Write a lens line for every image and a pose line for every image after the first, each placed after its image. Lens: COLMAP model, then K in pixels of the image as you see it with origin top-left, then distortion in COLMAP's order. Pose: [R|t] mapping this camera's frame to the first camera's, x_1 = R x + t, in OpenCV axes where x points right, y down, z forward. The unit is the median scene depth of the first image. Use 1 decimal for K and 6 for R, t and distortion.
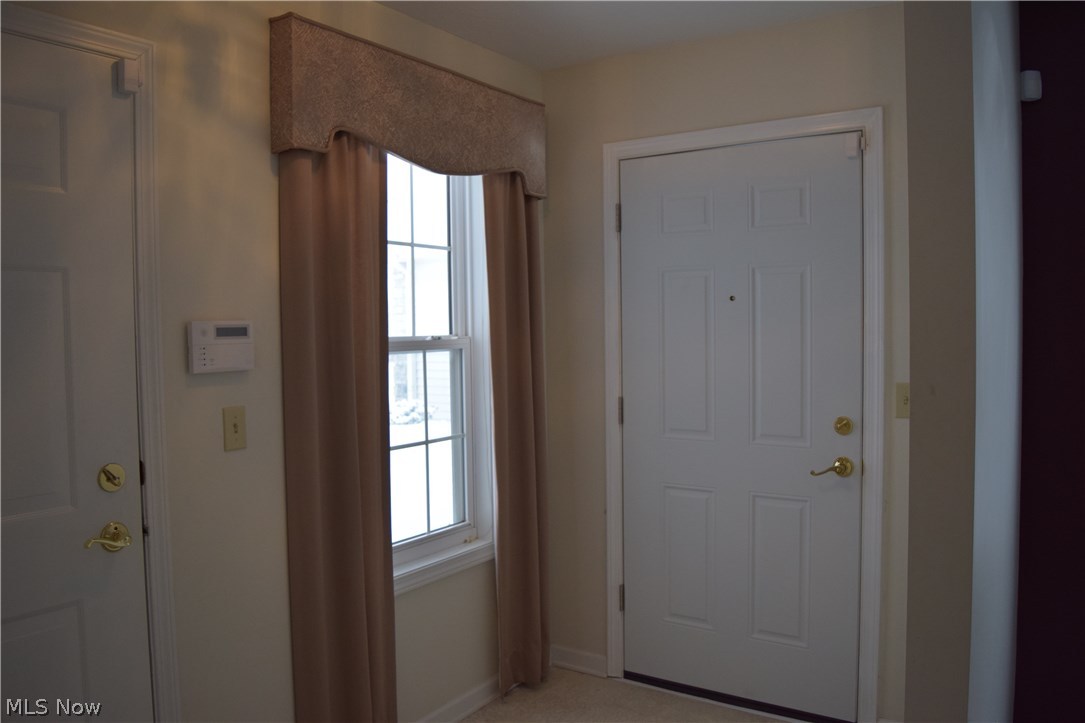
lens RADIAL K [[851.7, 0, 541.4], [0, 851.7, 358.4], [0, 0, 1]] dist [-0.094284, 0.019500]
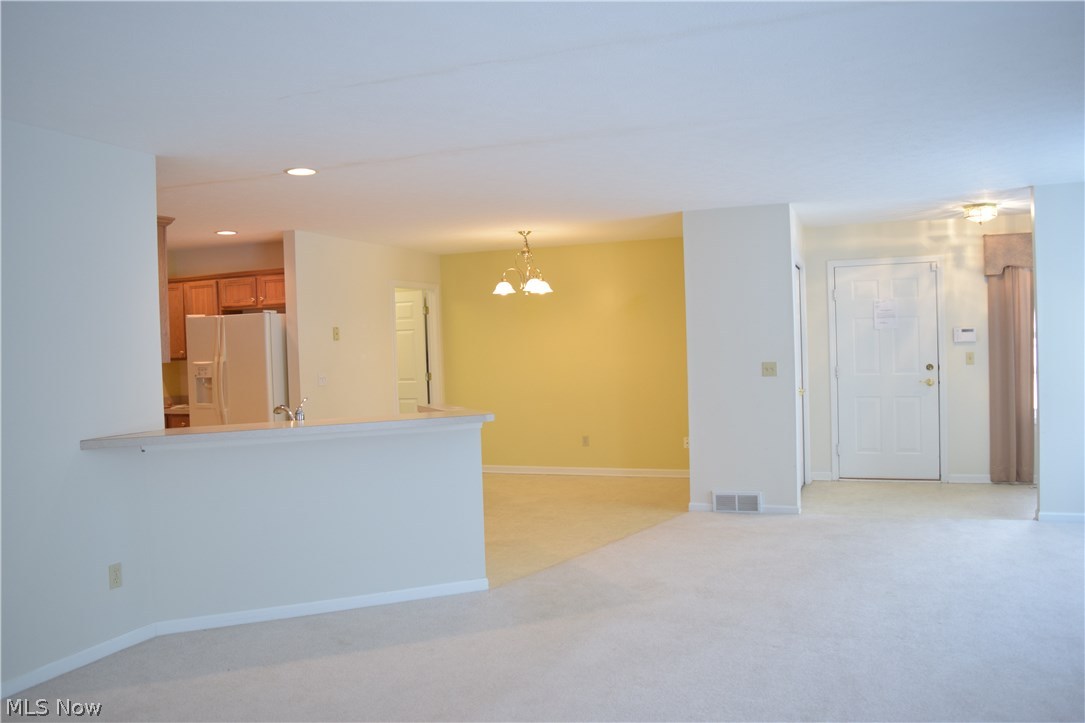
lens RADIAL K [[851.7, 0, 541.9], [0, 851.7, 363.6], [0, 0, 1]] dist [-0.094284, 0.019500]
pose [[0.229777, 0.025632, -0.972906, 2.628471], [-0.008941, 0.999667, 0.024225, 0.039282], [0.973202, 0.003133, 0.229930, -1.547824]]
